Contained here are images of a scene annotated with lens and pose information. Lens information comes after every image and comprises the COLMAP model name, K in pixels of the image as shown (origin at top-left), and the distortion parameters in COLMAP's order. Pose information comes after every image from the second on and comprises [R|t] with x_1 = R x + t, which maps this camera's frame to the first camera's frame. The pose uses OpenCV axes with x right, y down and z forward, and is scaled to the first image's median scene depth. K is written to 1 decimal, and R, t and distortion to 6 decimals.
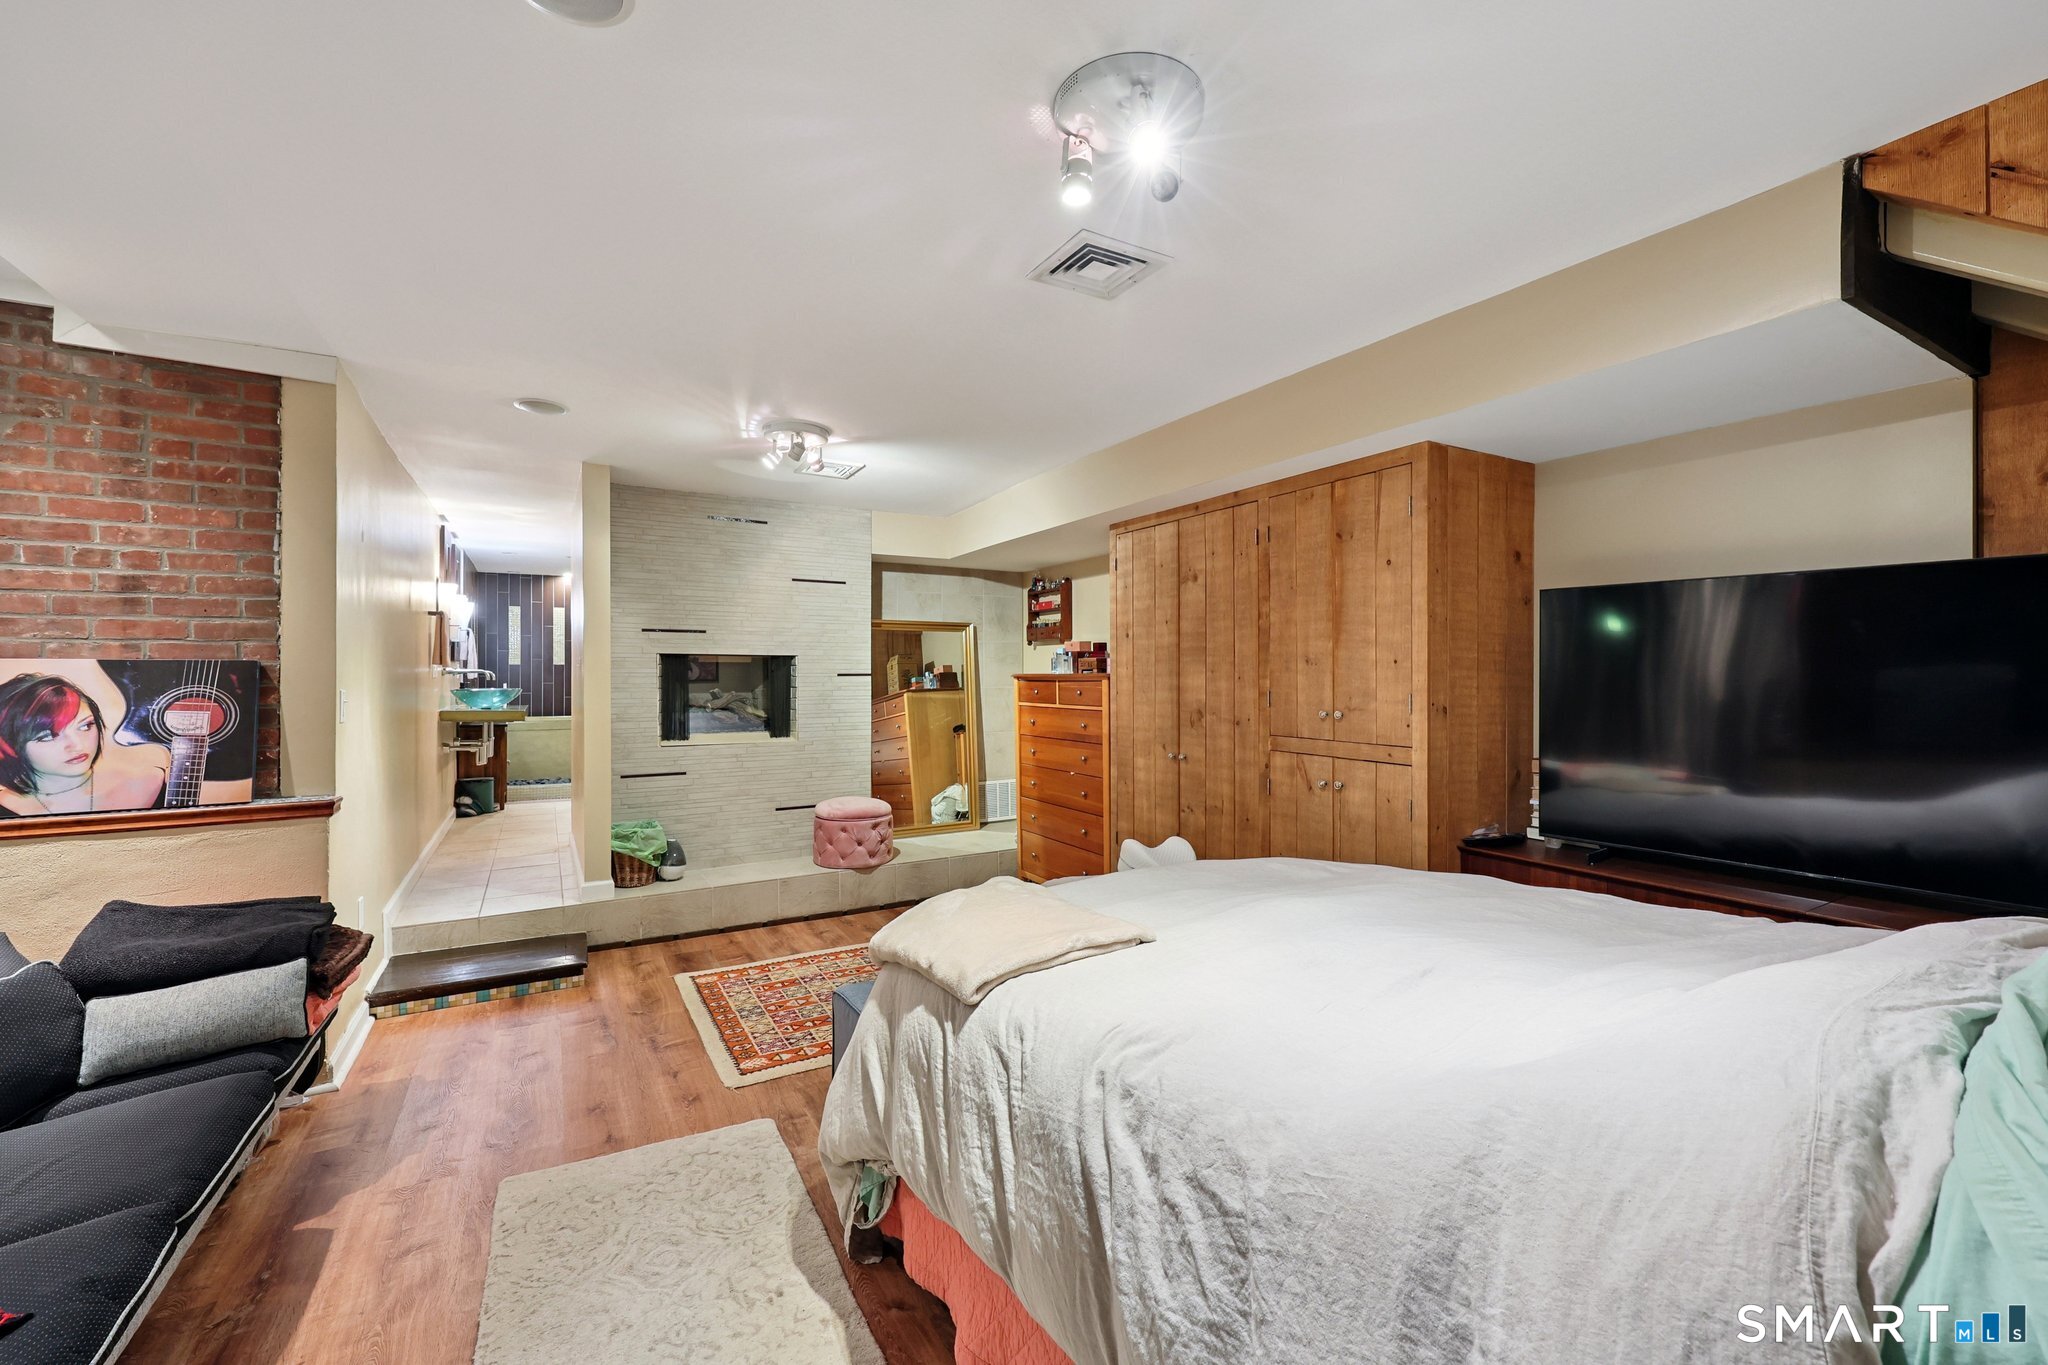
lens RADIAL K [[830.3, 0, 1021.5], [0, 830.3, 681.4], [0, 0, 1]] dist [-0.001303, 0.000093]
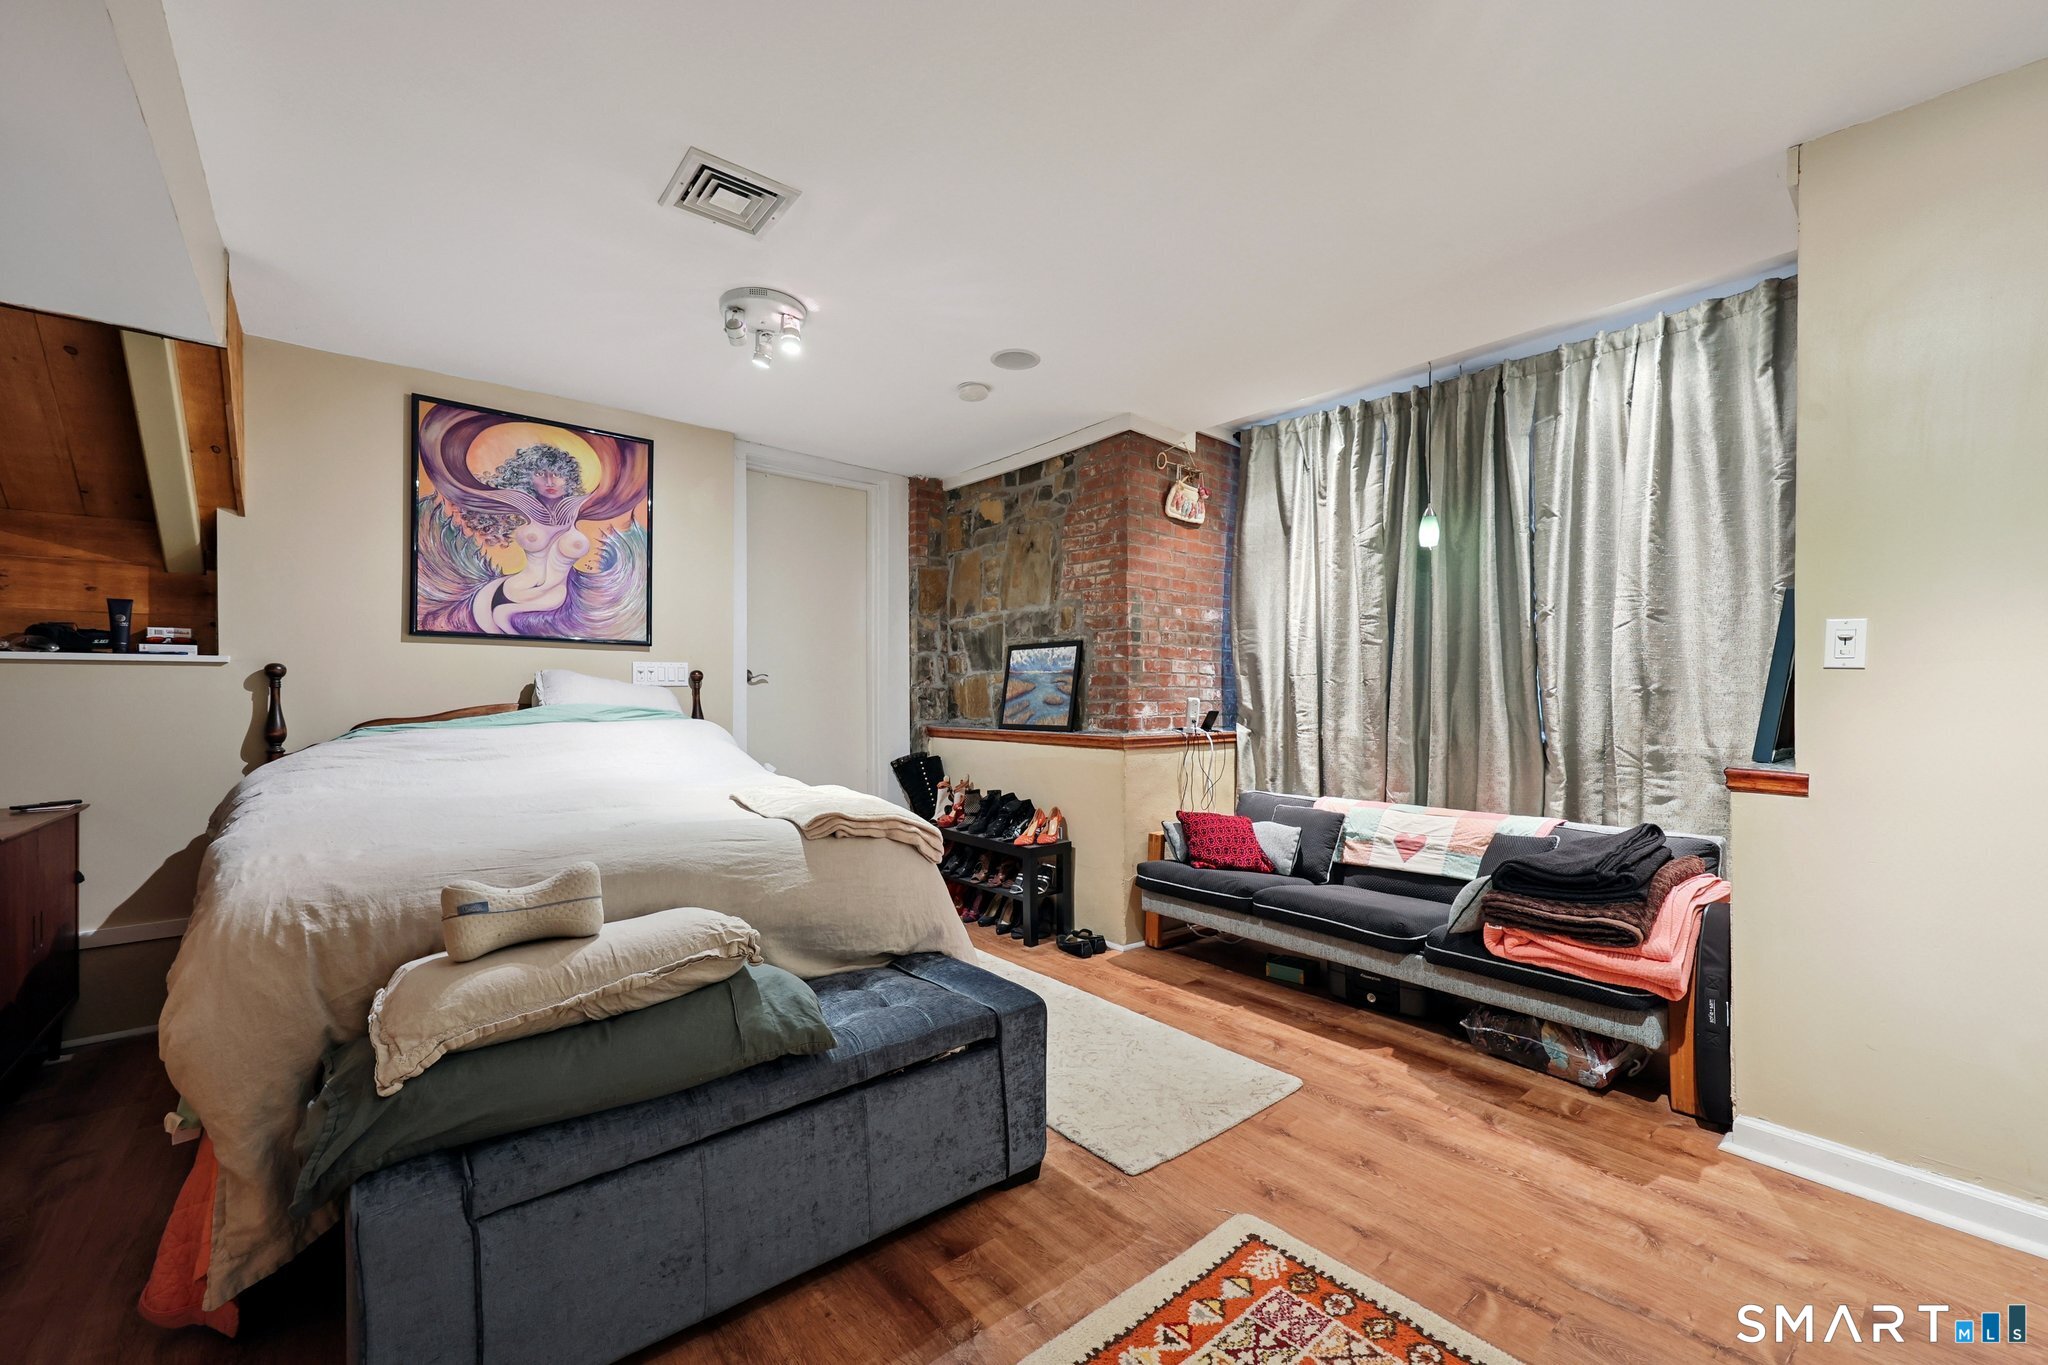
lens RADIAL K [[830.3, 0, 1028.6], [0, 830.3, 690.4], [0, 0, 1]] dist [-0.001303, 0.000093]
pose [[-0.985731, 0.000884, -0.168325, -0.066902], [0.000758, 0.999999, 0.000813, 0.066583], [0.168325, 0.000674, -0.985731, 1.532102]]
